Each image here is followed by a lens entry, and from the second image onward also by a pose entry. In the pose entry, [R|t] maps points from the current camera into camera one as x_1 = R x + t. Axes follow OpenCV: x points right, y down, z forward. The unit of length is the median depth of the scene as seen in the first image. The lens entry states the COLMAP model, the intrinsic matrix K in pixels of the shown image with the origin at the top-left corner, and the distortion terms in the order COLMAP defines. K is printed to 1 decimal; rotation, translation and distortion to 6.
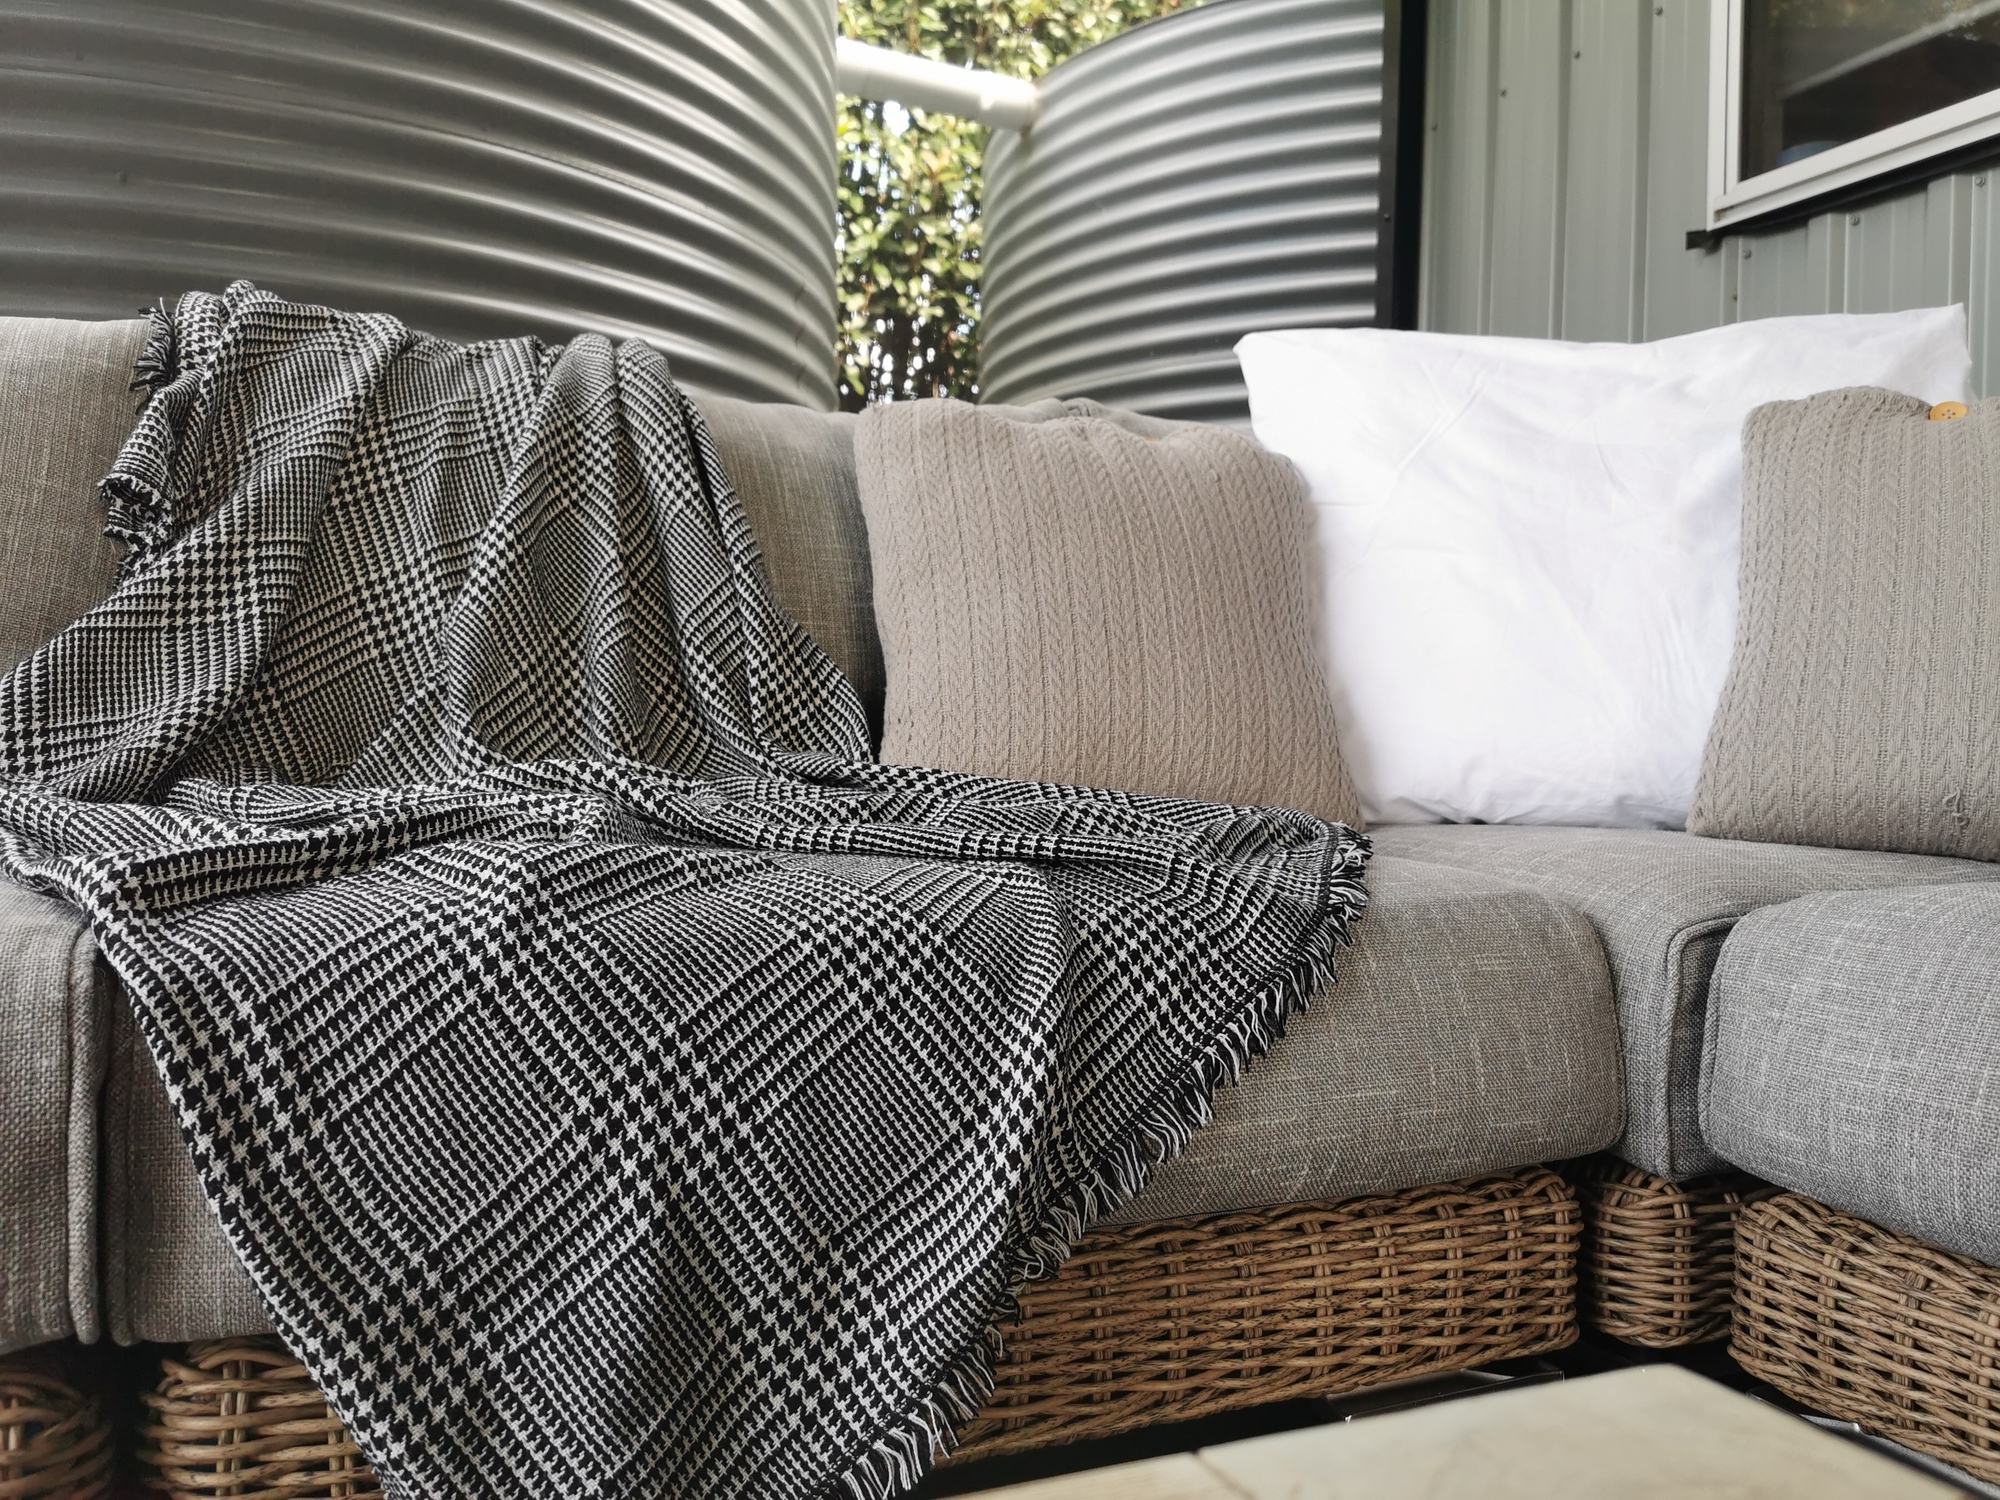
lens RADIAL K [[1522.7, 0, 1004.7], [0, 1522.7, 736.9], [0, 0, 1]] dist [0.098118, -0.189515]
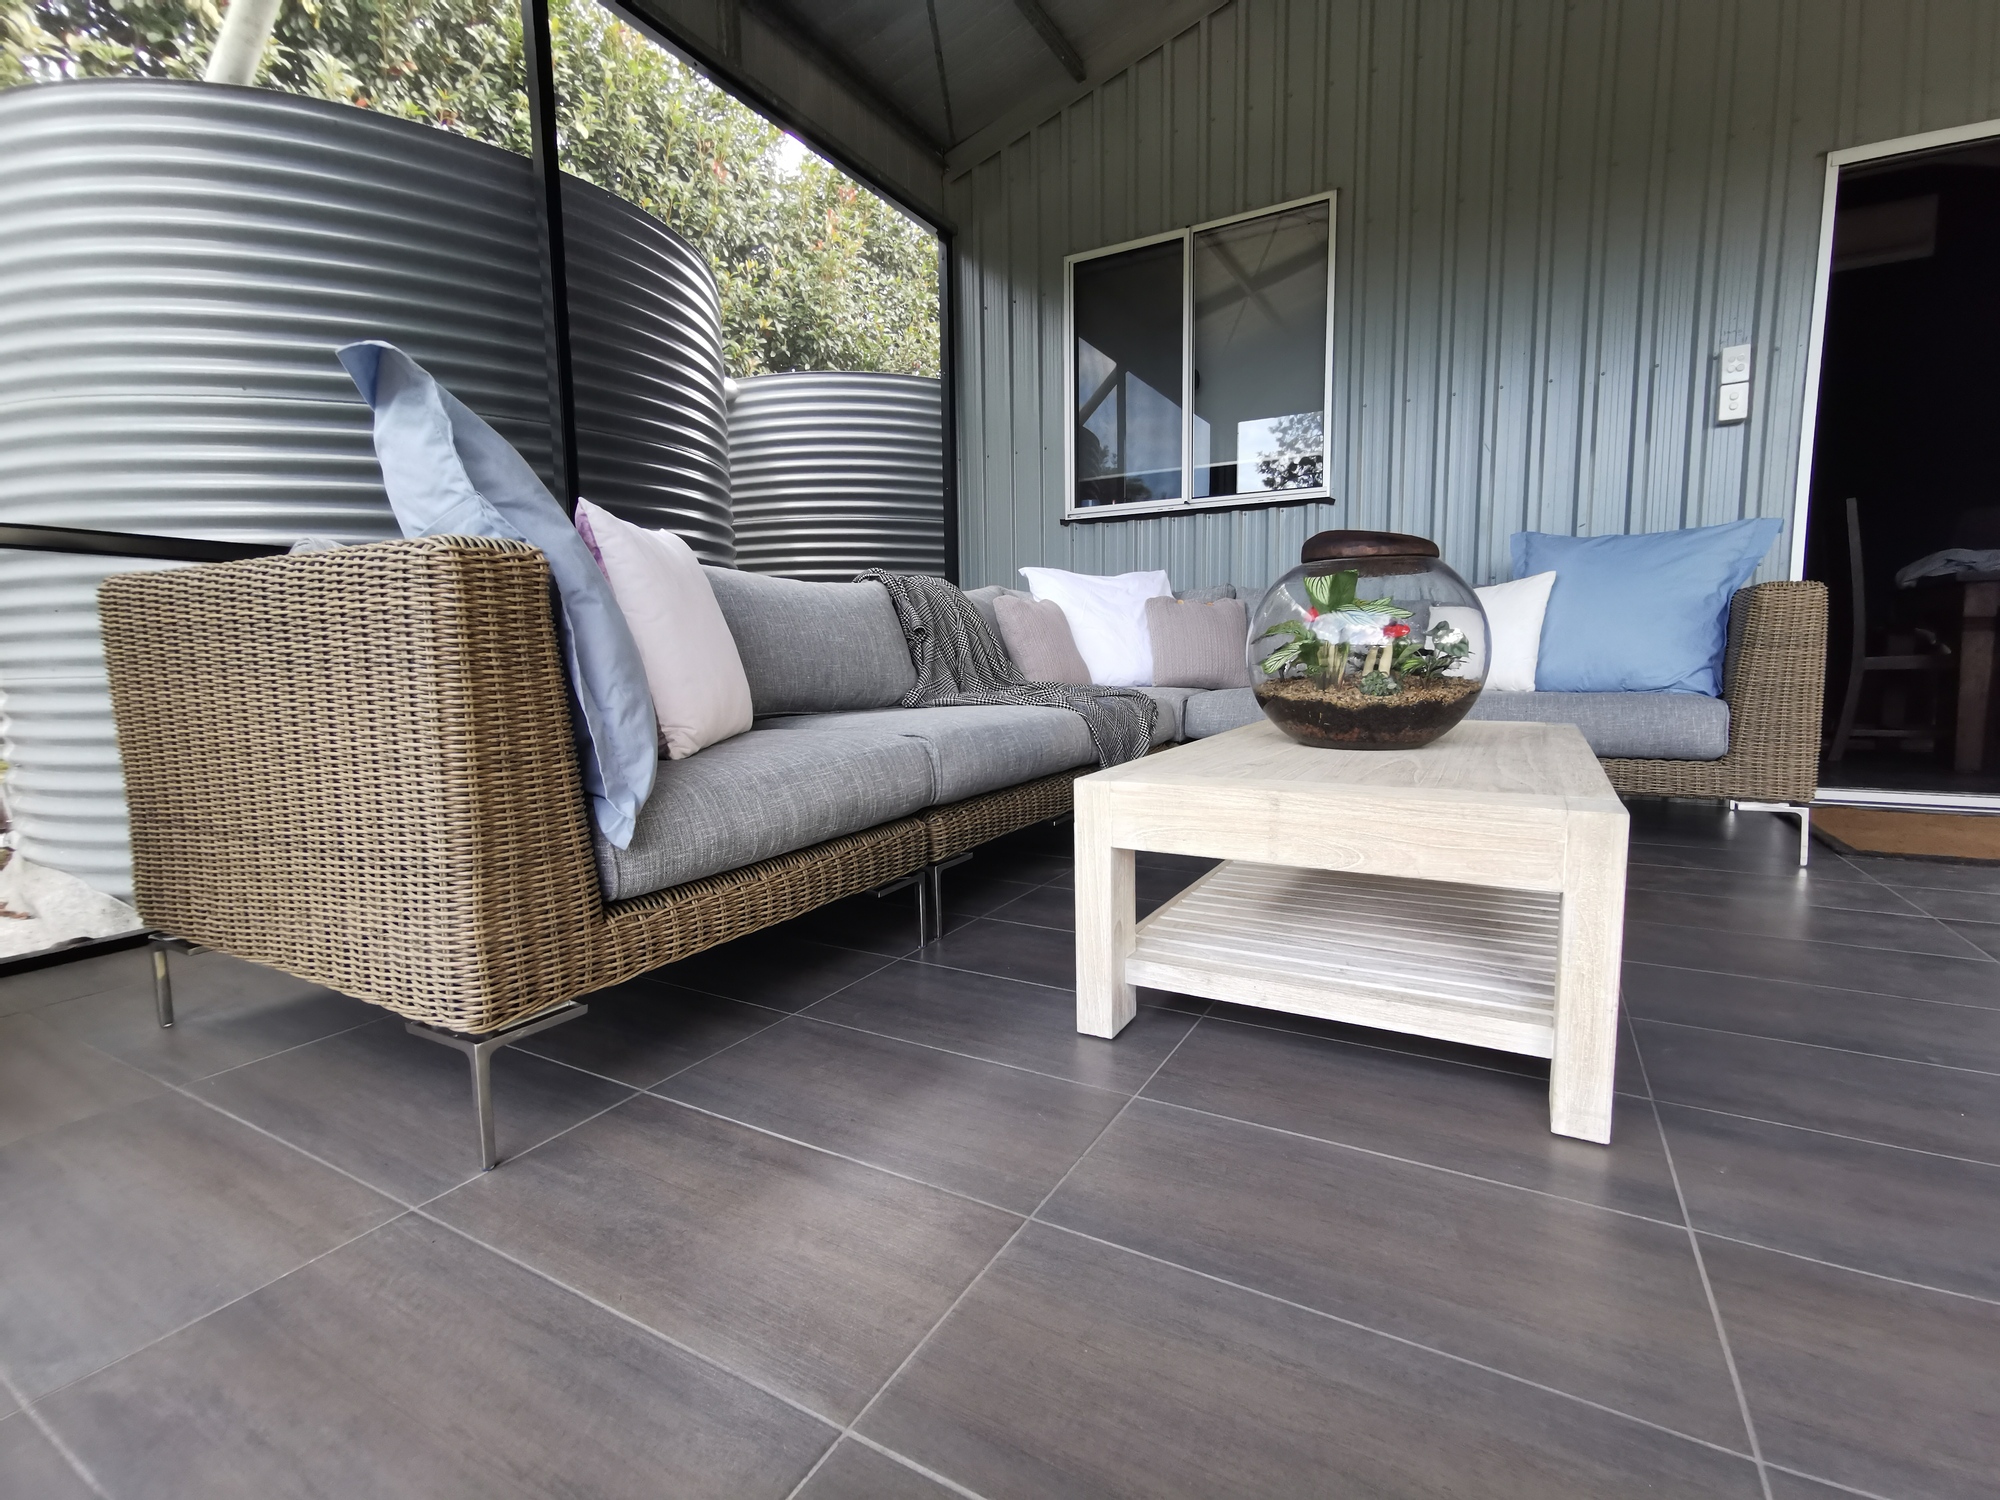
lens RADIAL K [[916.0, 0, 1000.0], [0, 916.0, 750.0], [0, 0, 1]] dist [0.000590, 0.000218]
pose [[0.797042, -0.100723, 0.595466, -1.684573], [0.039202, 0.992543, 0.115415, -0.093347], [-0.602651, -0.068647, 0.795047, -1.071963]]
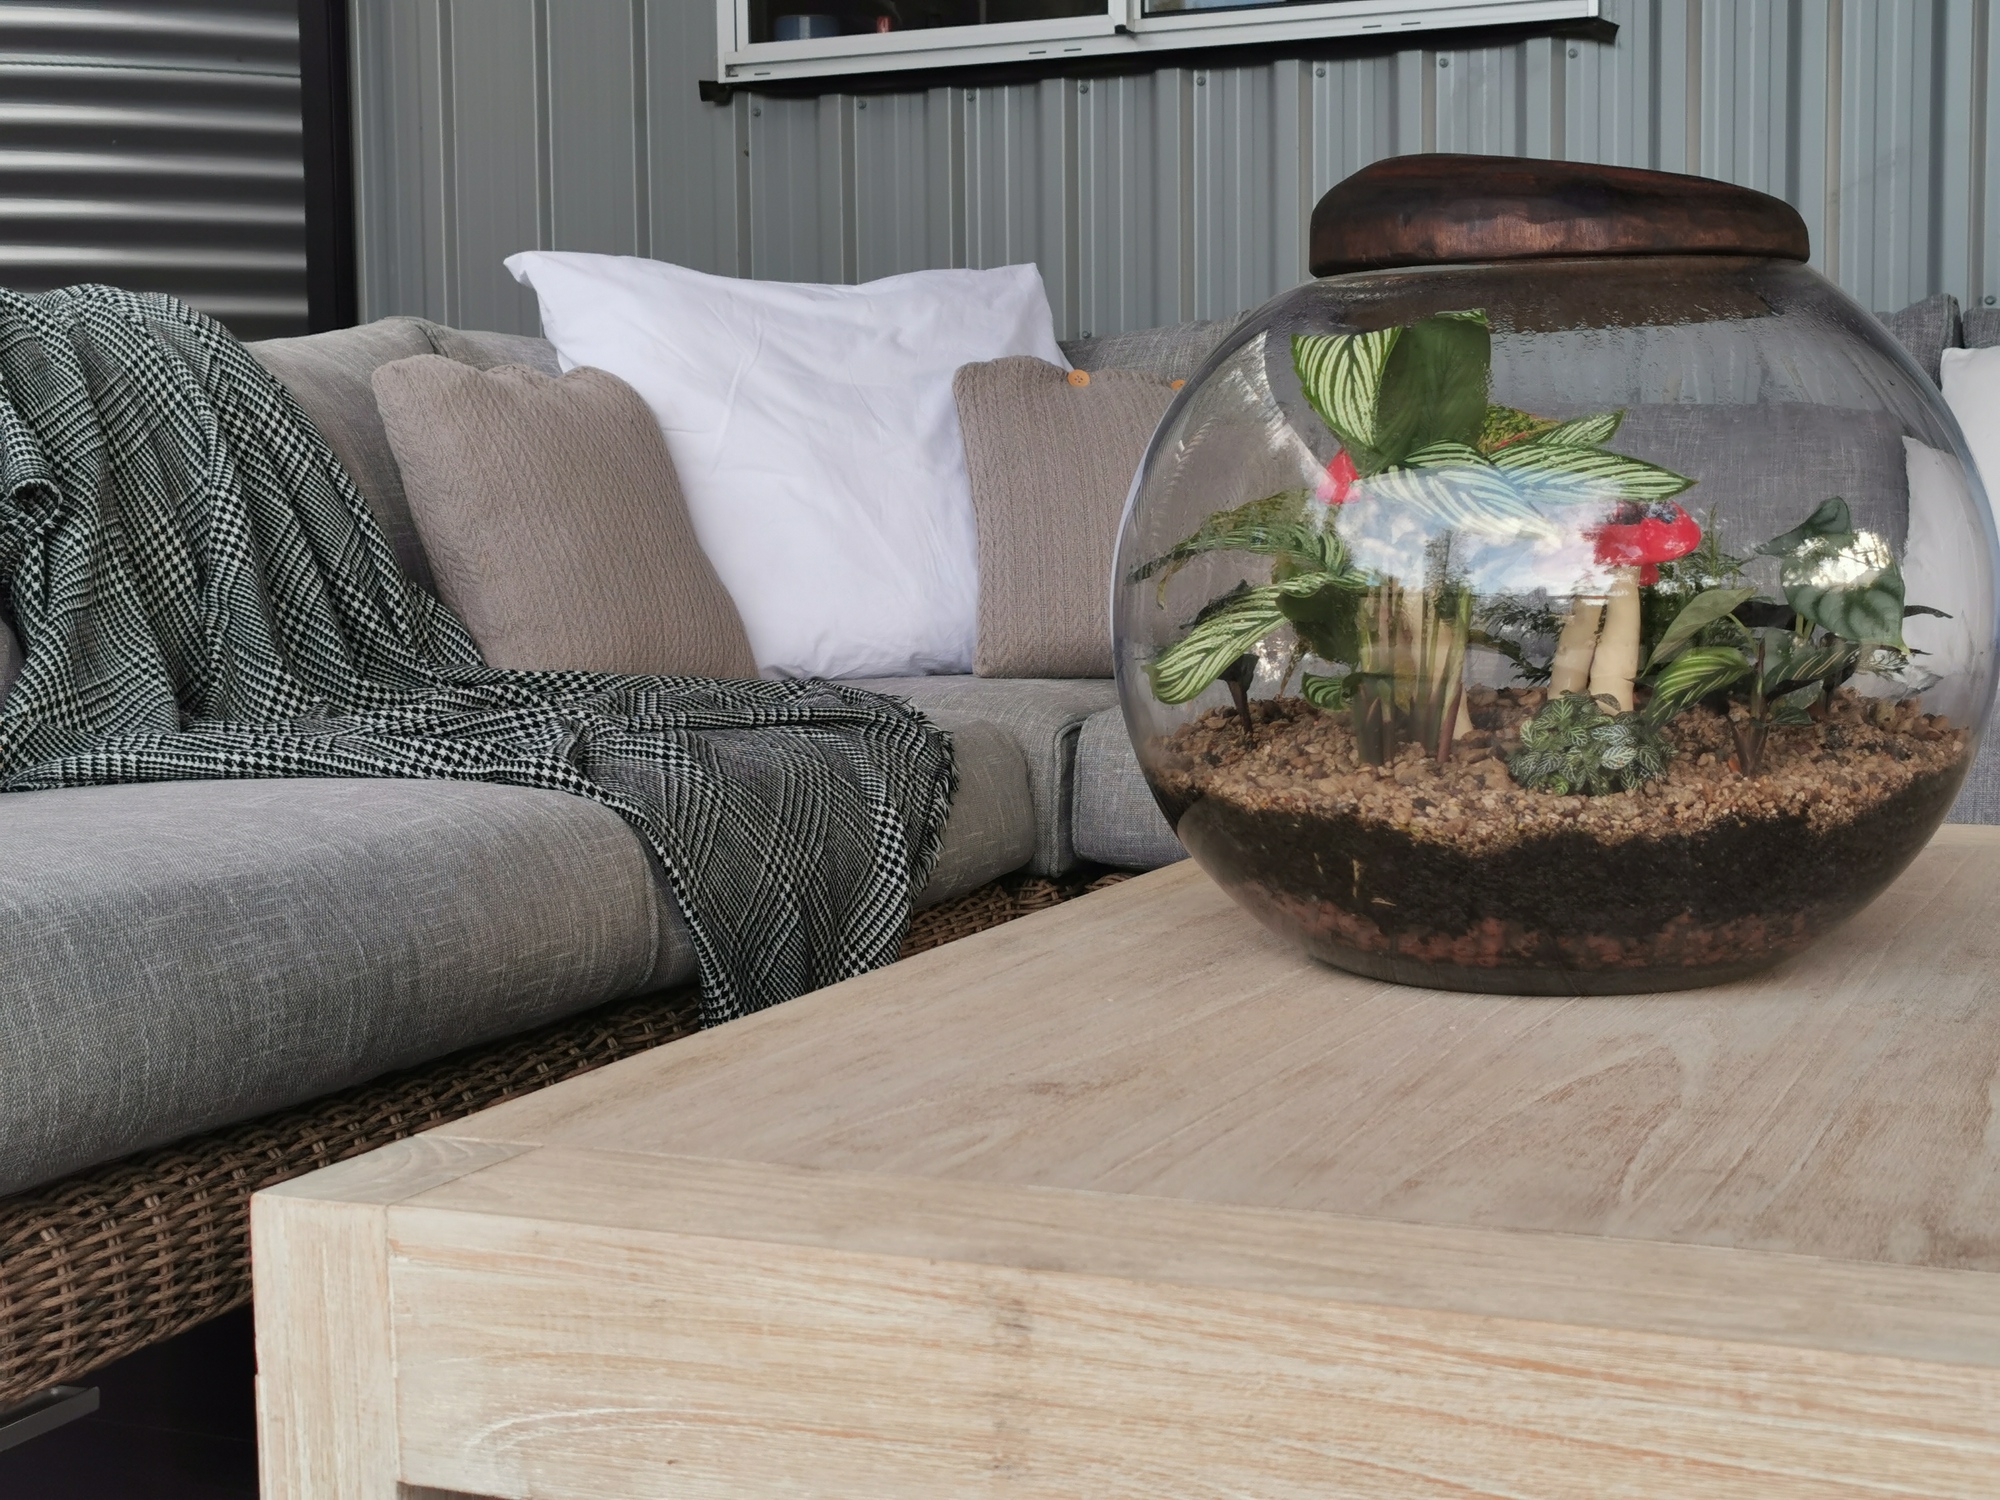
lens RADIAL K [[2976.8, 0, 963.8], [0, 2976.8, 742.6], [0, 0, 1]] dist [0.018424, 0.156277]
pose [[0.739765, -0.090915, 0.666695, -1.348889], [0.037207, 0.994841, 0.094378, -0.131718], [-0.671836, -0.045012, 0.739331, -1.012839]]
